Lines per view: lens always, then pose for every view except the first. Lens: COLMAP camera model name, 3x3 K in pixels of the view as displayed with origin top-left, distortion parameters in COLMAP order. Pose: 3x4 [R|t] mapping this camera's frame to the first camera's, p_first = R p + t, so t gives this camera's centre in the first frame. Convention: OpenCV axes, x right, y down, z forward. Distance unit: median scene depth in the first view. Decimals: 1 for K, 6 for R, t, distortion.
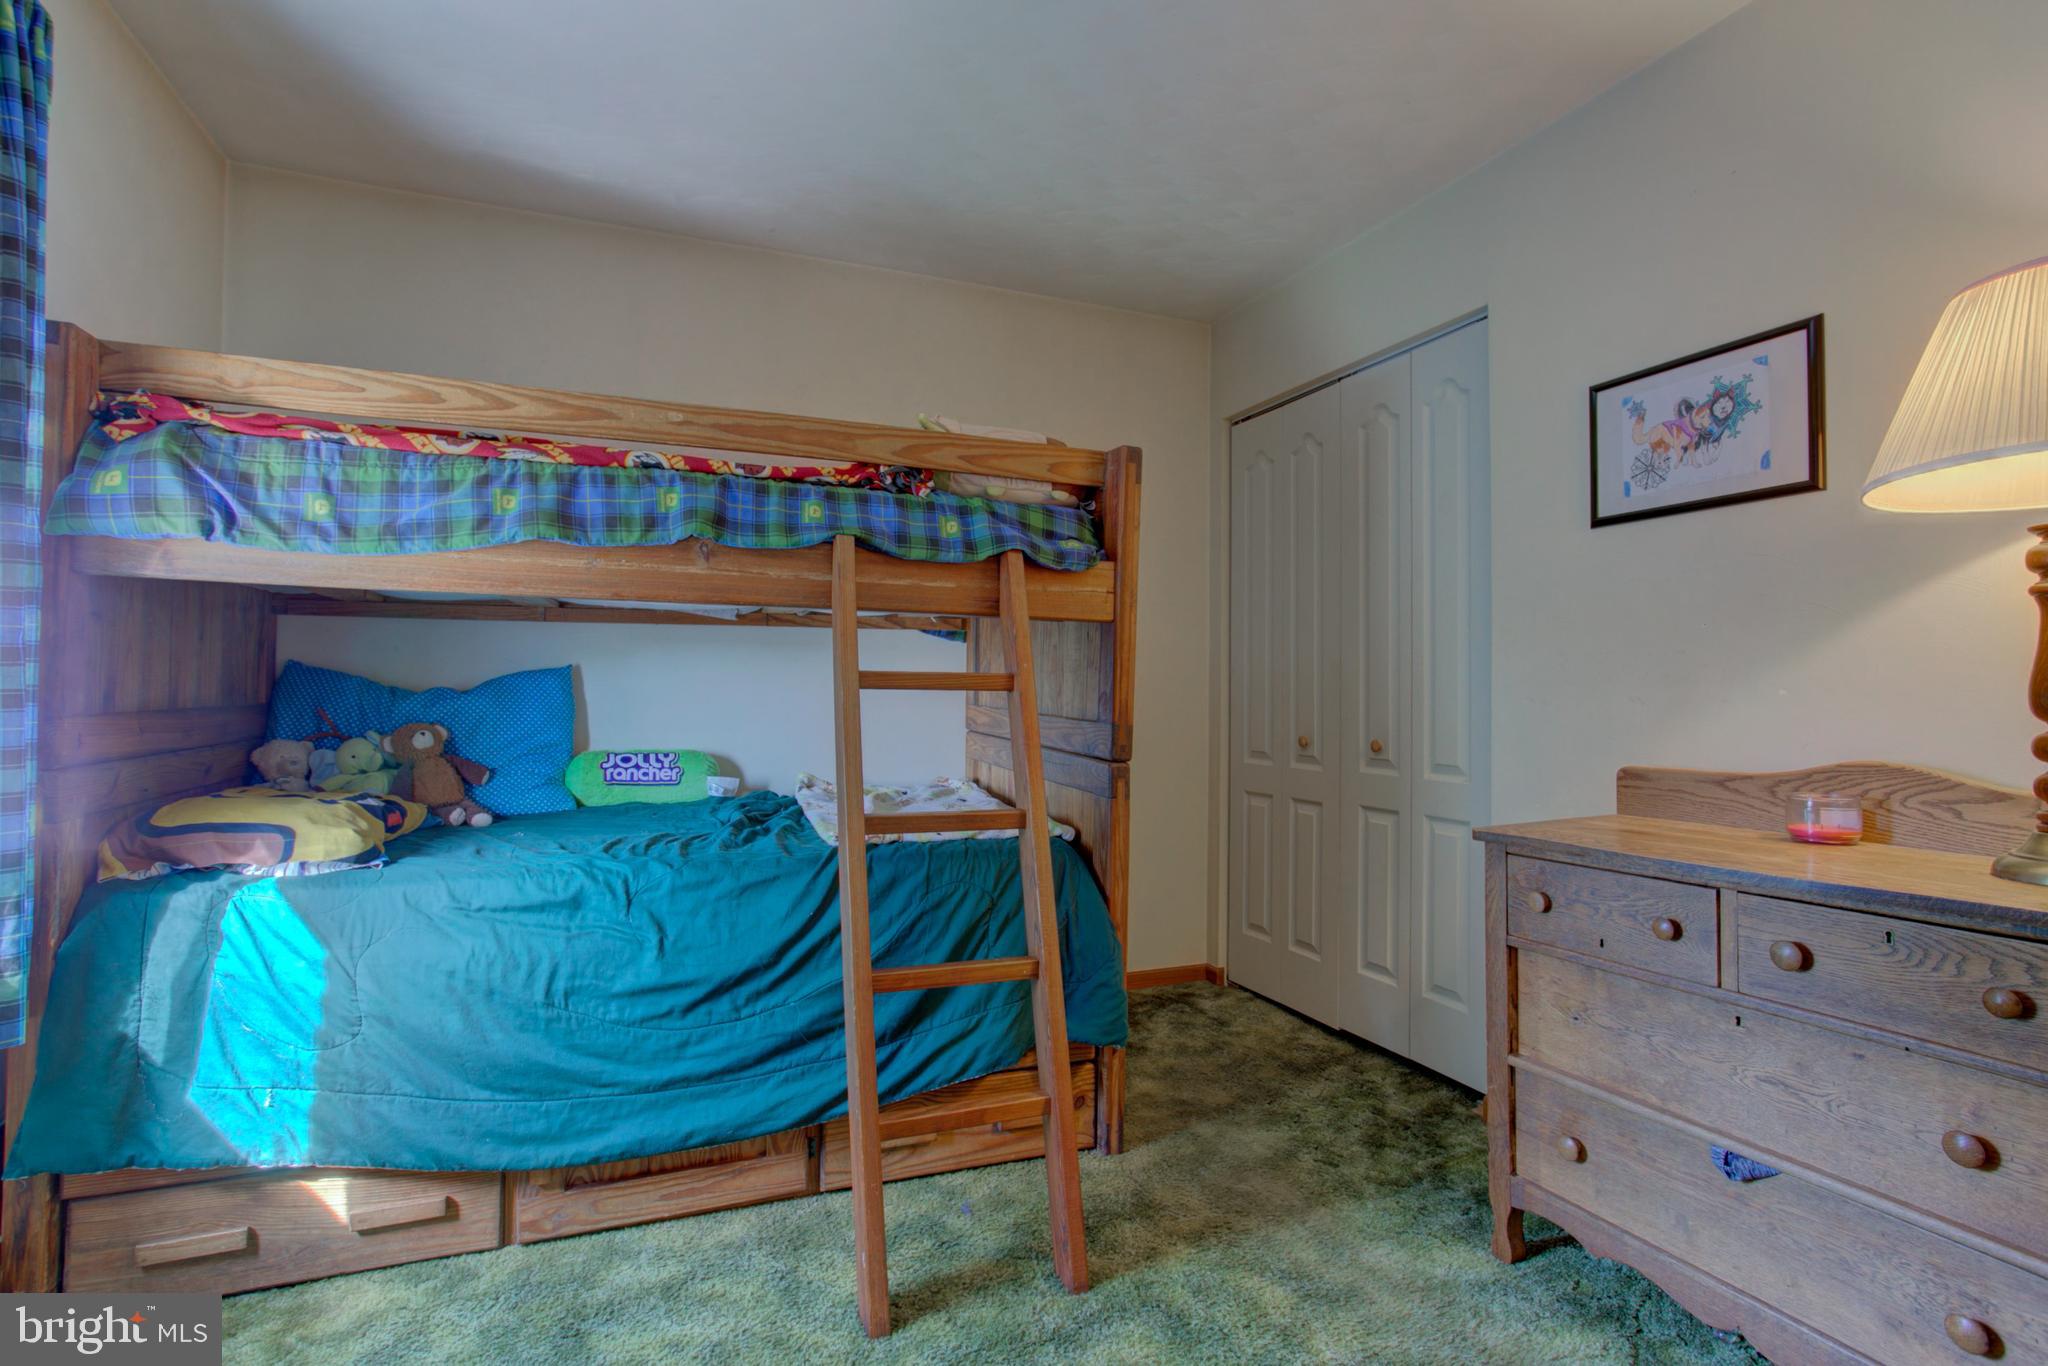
lens RADIAL K [[1023.3, 0, 1023.8], [0, 1023.3, 674.9], [0, 0, 1]] dist [-0.052564, 0.039683]
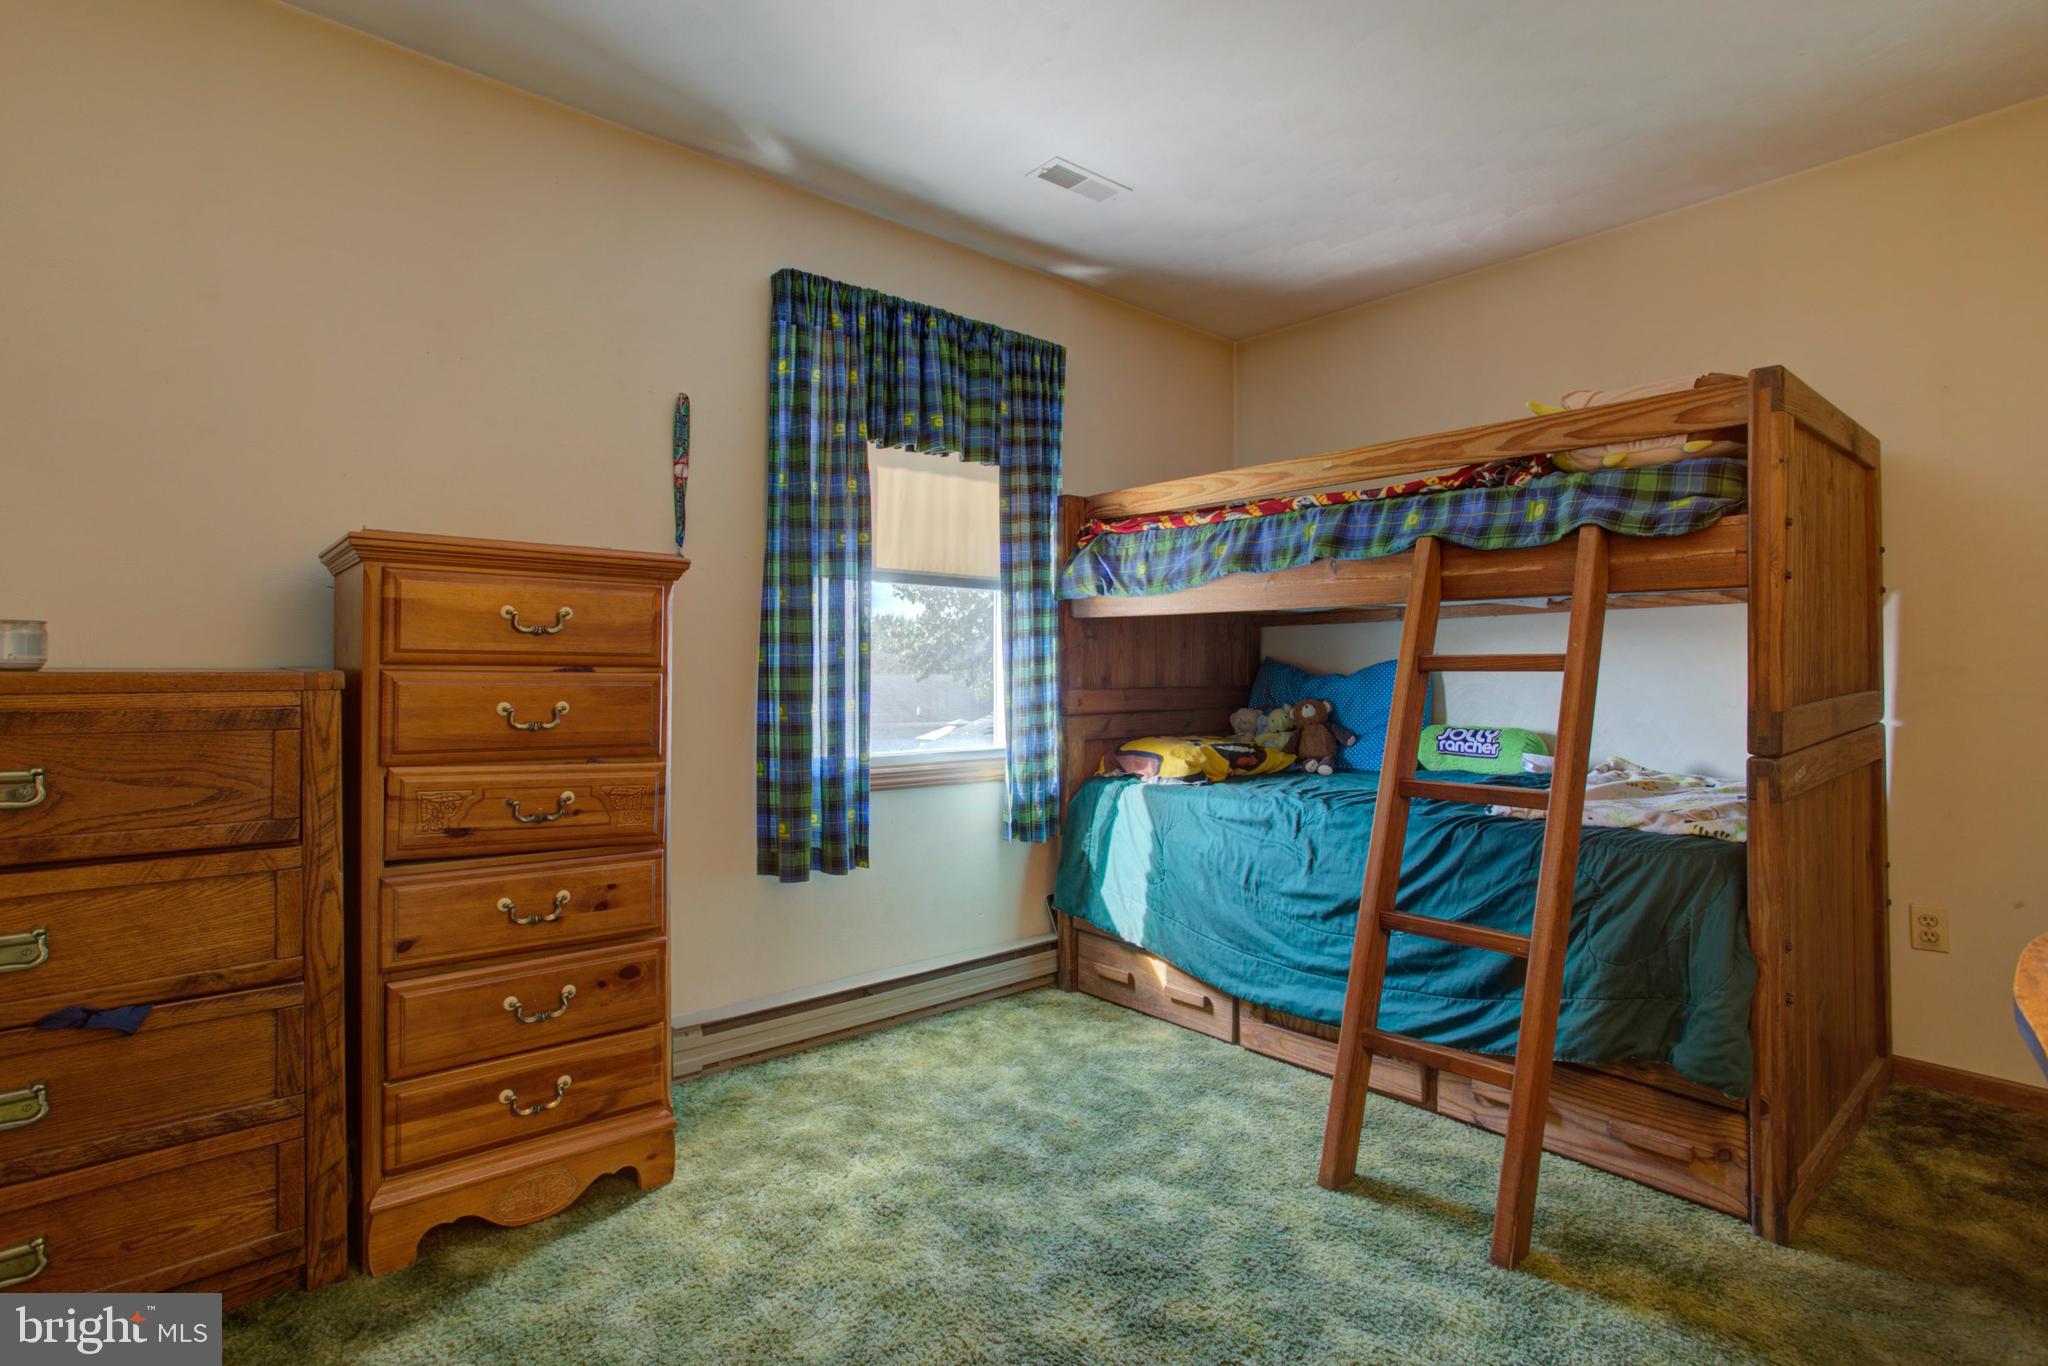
lens RADIAL K [[1023.3, 0, 1023.8], [0, 1023.3, 674.9], [0, 0, 1]] dist [-0.052564, 0.039683]
pose [[0.316617, -0.007139, -0.948527, 0.802406], [0.018359, 0.999830, -0.001397, 0.011400], [0.948376, -0.016972, 0.316695, 0.221000]]
